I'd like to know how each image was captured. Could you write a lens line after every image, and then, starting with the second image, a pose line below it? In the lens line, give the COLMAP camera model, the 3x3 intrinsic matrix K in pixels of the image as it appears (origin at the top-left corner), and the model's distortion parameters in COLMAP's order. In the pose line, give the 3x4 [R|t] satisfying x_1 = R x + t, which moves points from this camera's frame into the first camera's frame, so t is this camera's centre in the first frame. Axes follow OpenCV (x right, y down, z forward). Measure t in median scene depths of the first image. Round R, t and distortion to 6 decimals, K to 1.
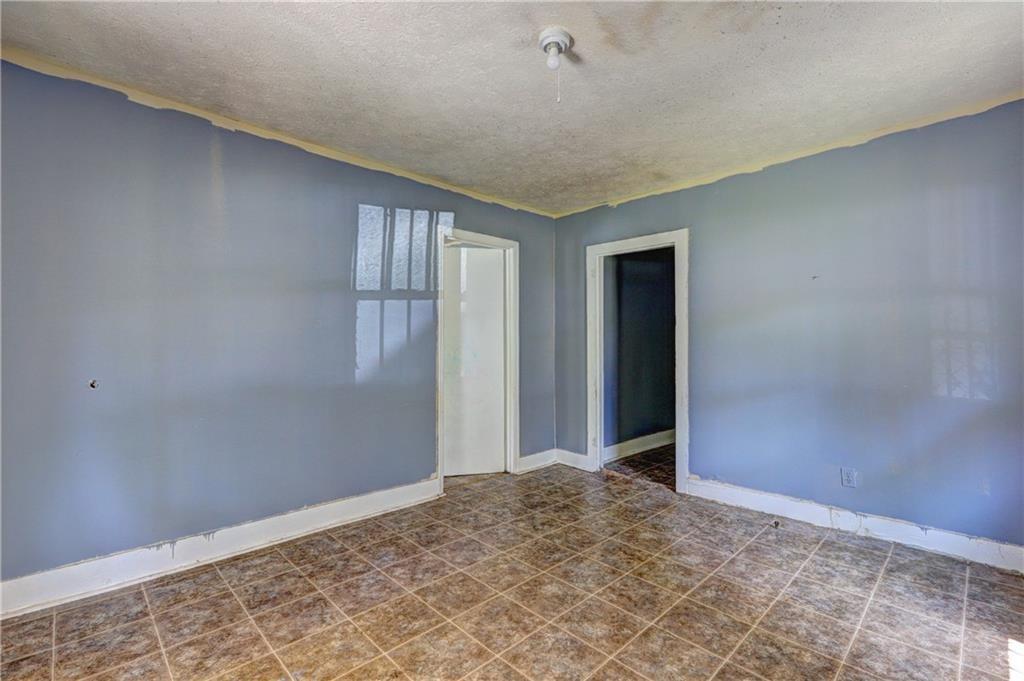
lens RADIAL K [[462.8, 0, 501.8], [0, 462.8, 330.9], [0, 0, 1]] dist [-0.002039, 0.000045]
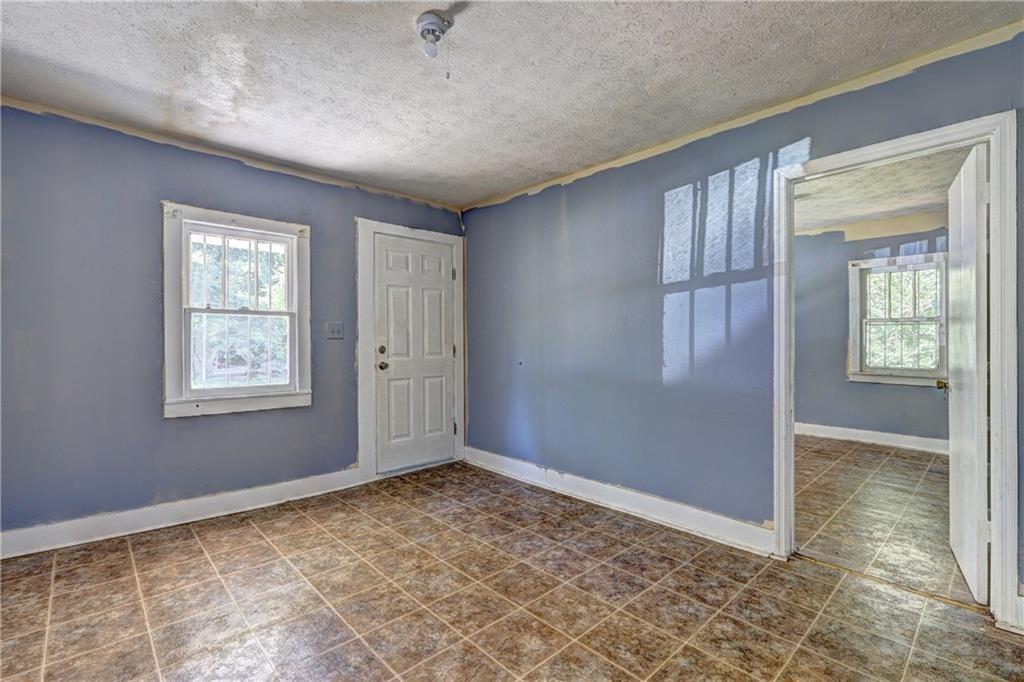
lens RADIAL K [[462.8, 0, 512.8], [0, 462.8, 340.3], [0, 0, 1]] dist [-0.002039, 0.000045]
pose [[-0.003429, -0.002505, -0.999991, 0.836168], [0.027701, 0.999613, -0.002599, 0.027487], [0.999610, -0.027710, -0.003358, 0.898032]]
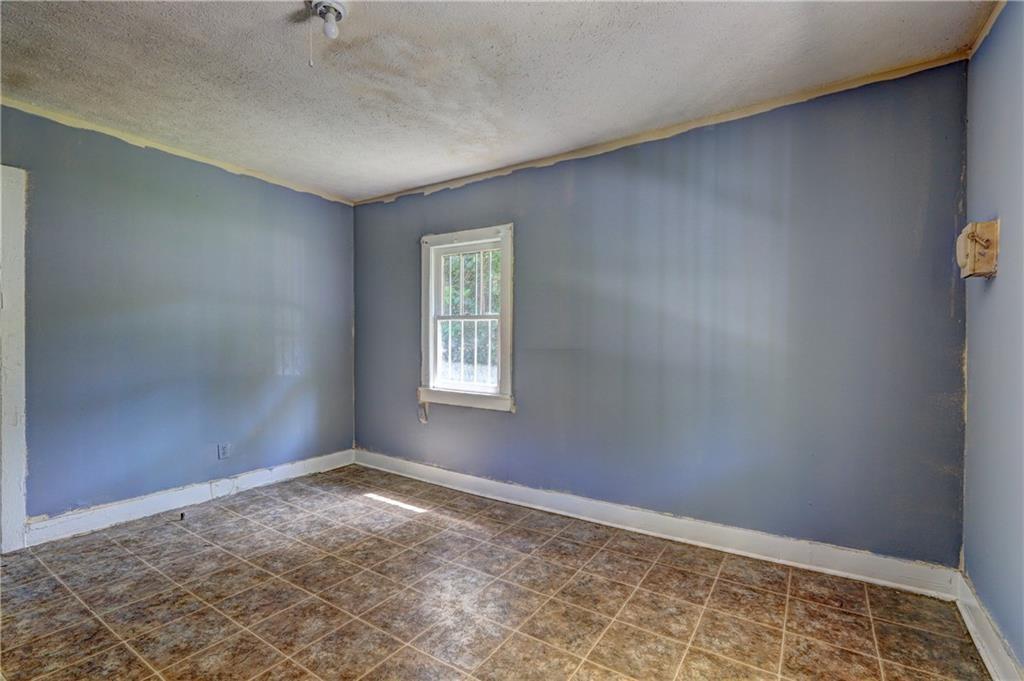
lens RADIAL K [[462.8, 0, 510.9], [0, 462.8, 348.4], [0, 0, 1]] dist [-0.002039, 0.000045]
pose [[-0.229478, -0.015198, 0.973195, -0.670390], [-0.036078, 0.999324, 0.007099, 0.020515], [-0.972645, -0.033482, -0.229871, 0.654514]]
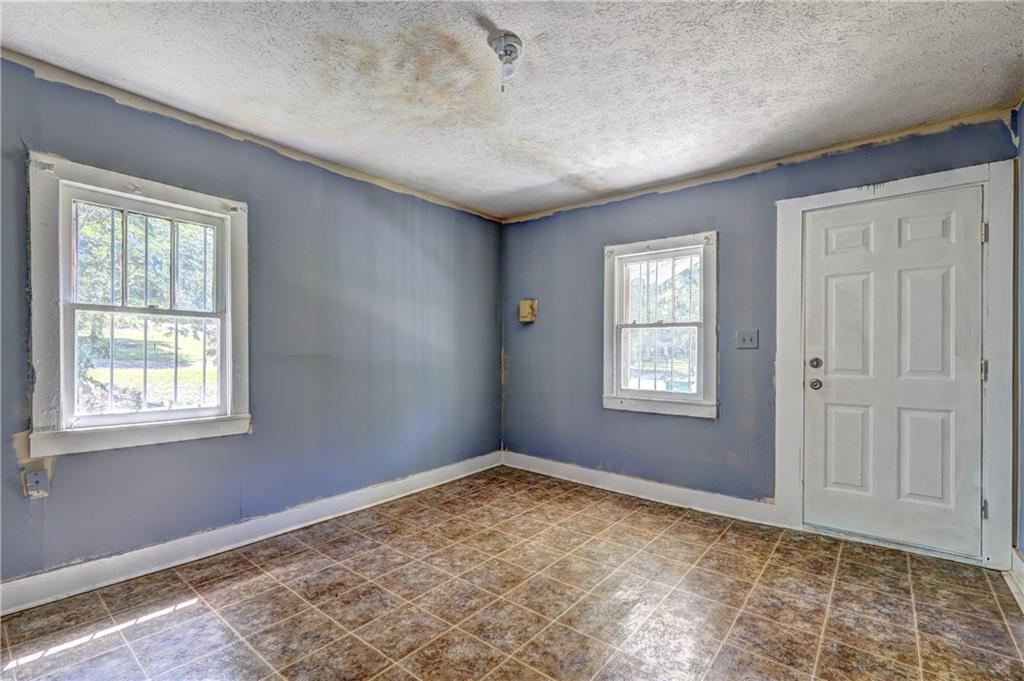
lens RADIAL K [[462.8, 0, 509.1], [0, 462.8, 348.7], [0, 0, 1]] dist [-0.002039, 0.000045]
pose [[-0.991103, -0.006675, -0.132927, 0.185697], [-0.002613, 0.999525, -0.030713, 0.046207], [0.133069, -0.030092, -0.990650, 1.540821]]
